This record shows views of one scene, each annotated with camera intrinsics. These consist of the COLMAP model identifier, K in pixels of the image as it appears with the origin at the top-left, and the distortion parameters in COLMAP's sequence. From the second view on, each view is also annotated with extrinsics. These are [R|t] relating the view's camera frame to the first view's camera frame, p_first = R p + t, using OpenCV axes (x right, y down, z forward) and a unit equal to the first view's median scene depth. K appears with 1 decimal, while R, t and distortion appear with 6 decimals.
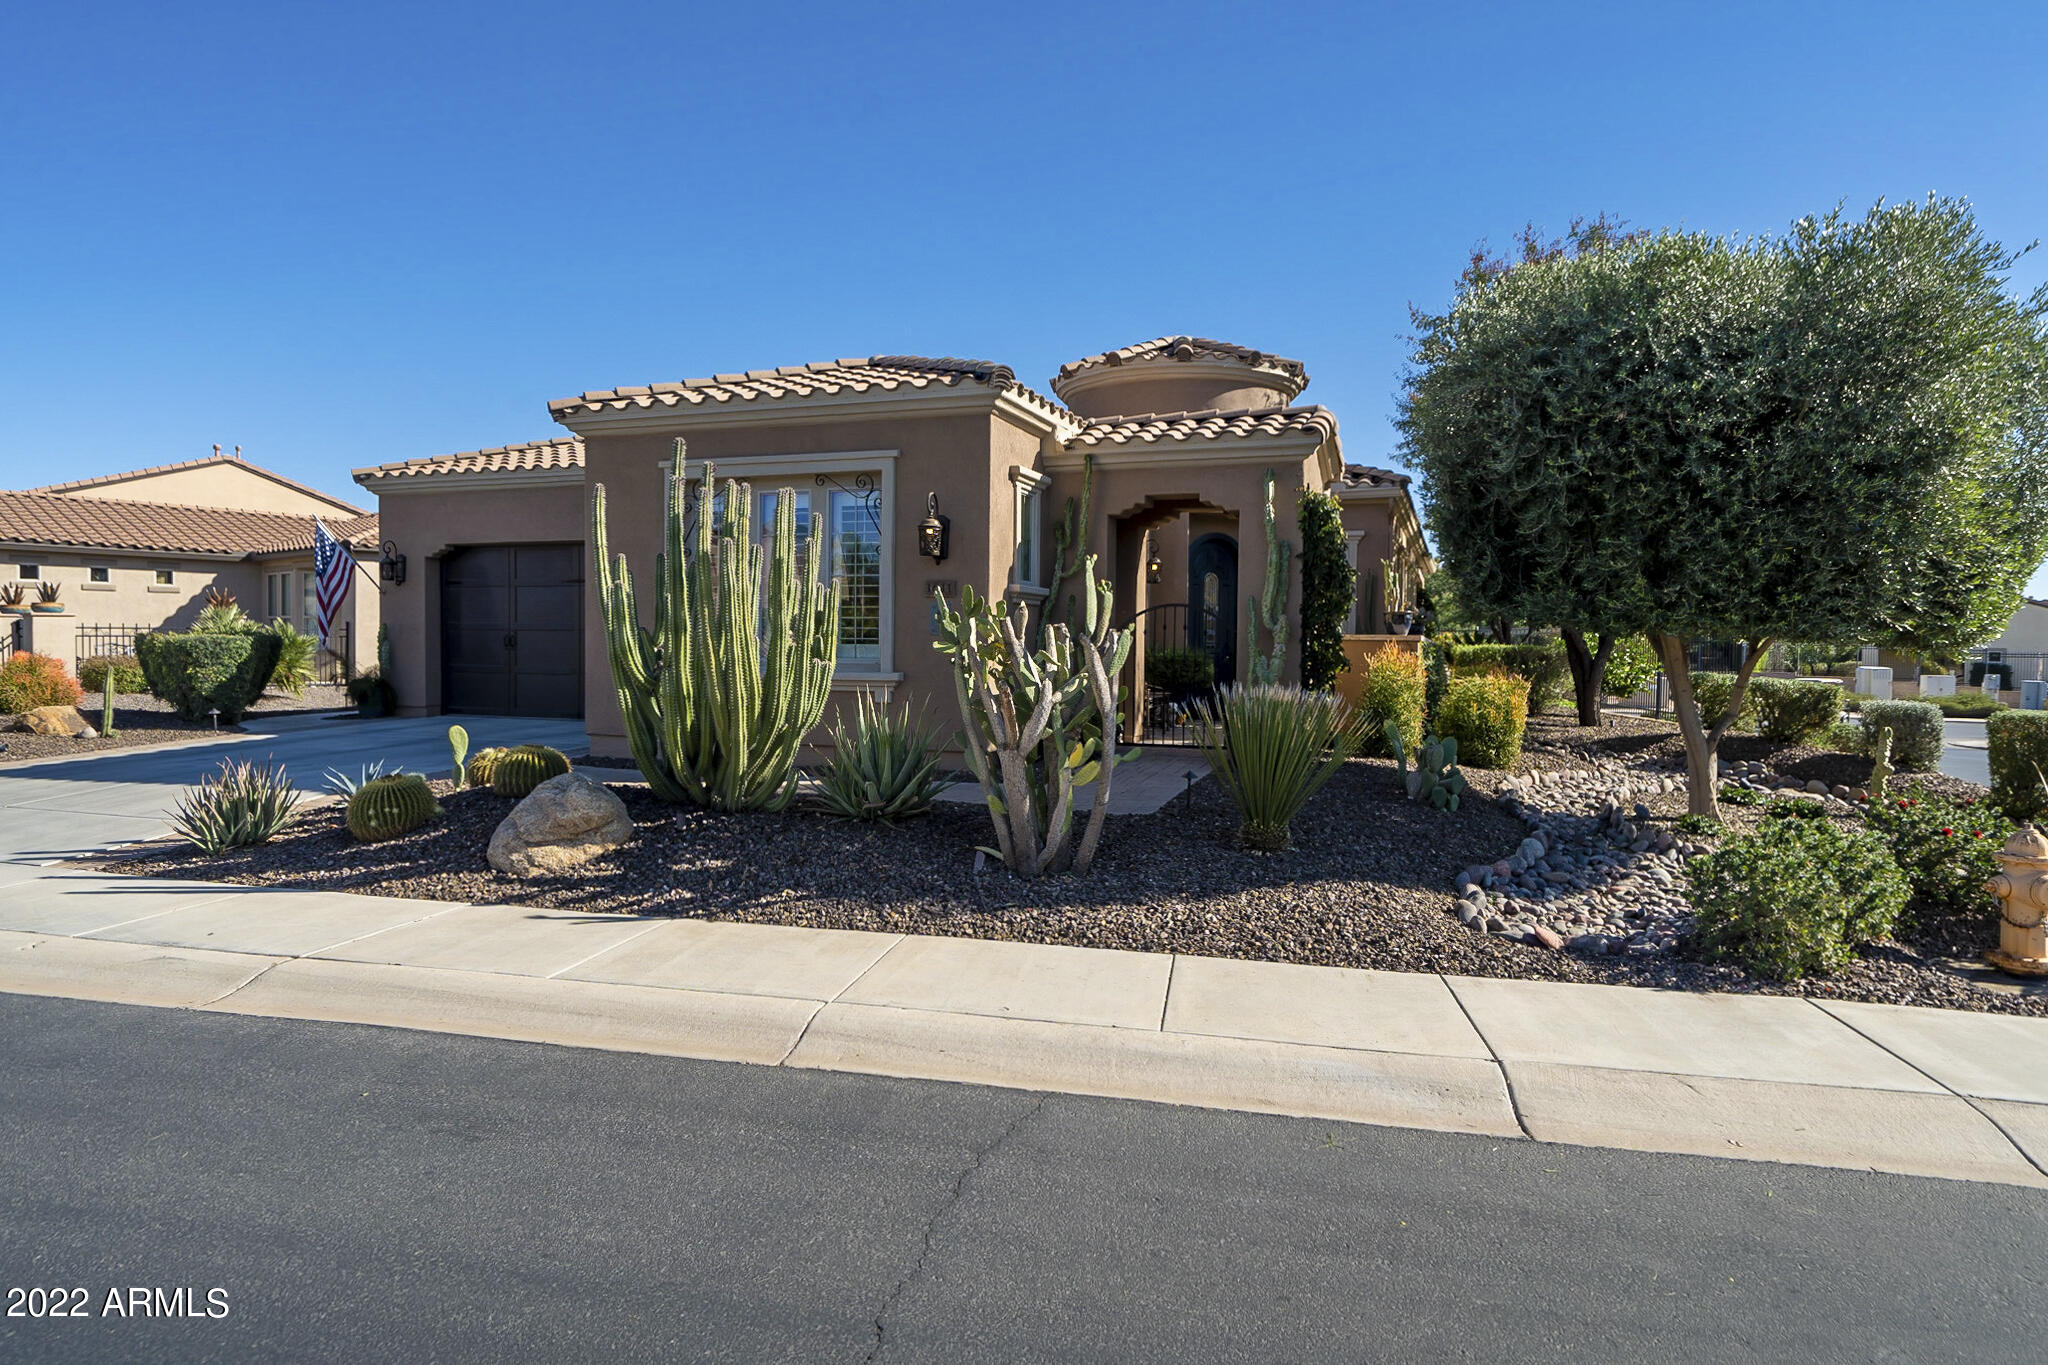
lens RADIAL K [[1181.3, 0, 1024.0], [0, 1181.3, 682.5], [0, 0, 1]] dist [0.017494, 0.000691]
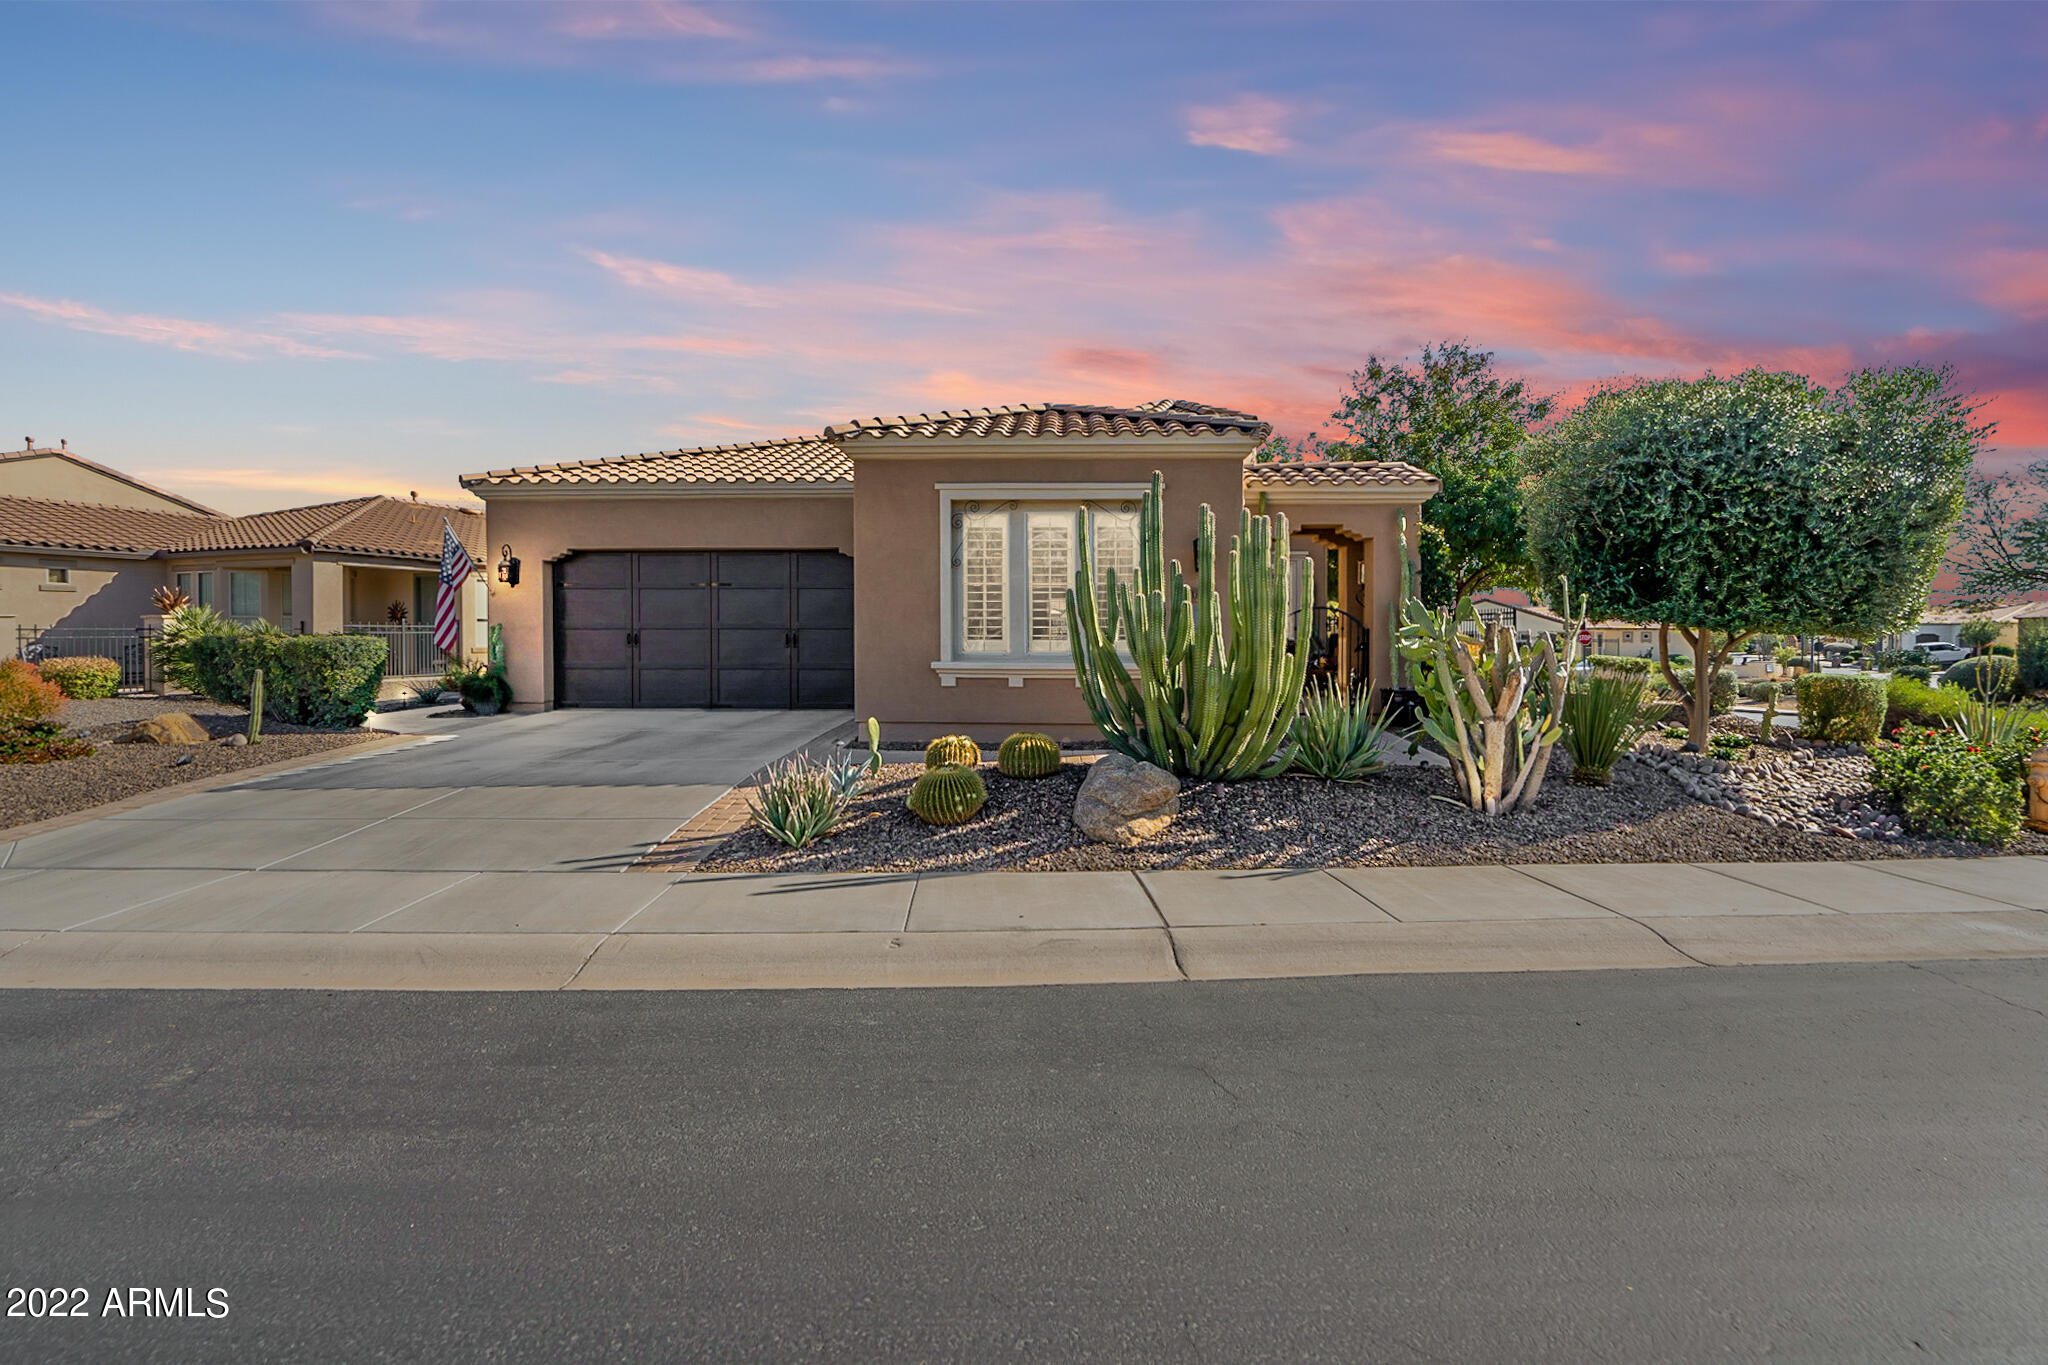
lens RADIAL K [[941.9, 0, 1019.4], [0, 941.9, 670.3], [0, 0, 1]] dist [0.001298, -0.000089]
pose [[0.949084, -0.020020, 0.314388, -0.514738], [0.018245, 0.999797, 0.008587, -0.011199], [-0.314496, -0.002414, 0.949256, 0.102140]]
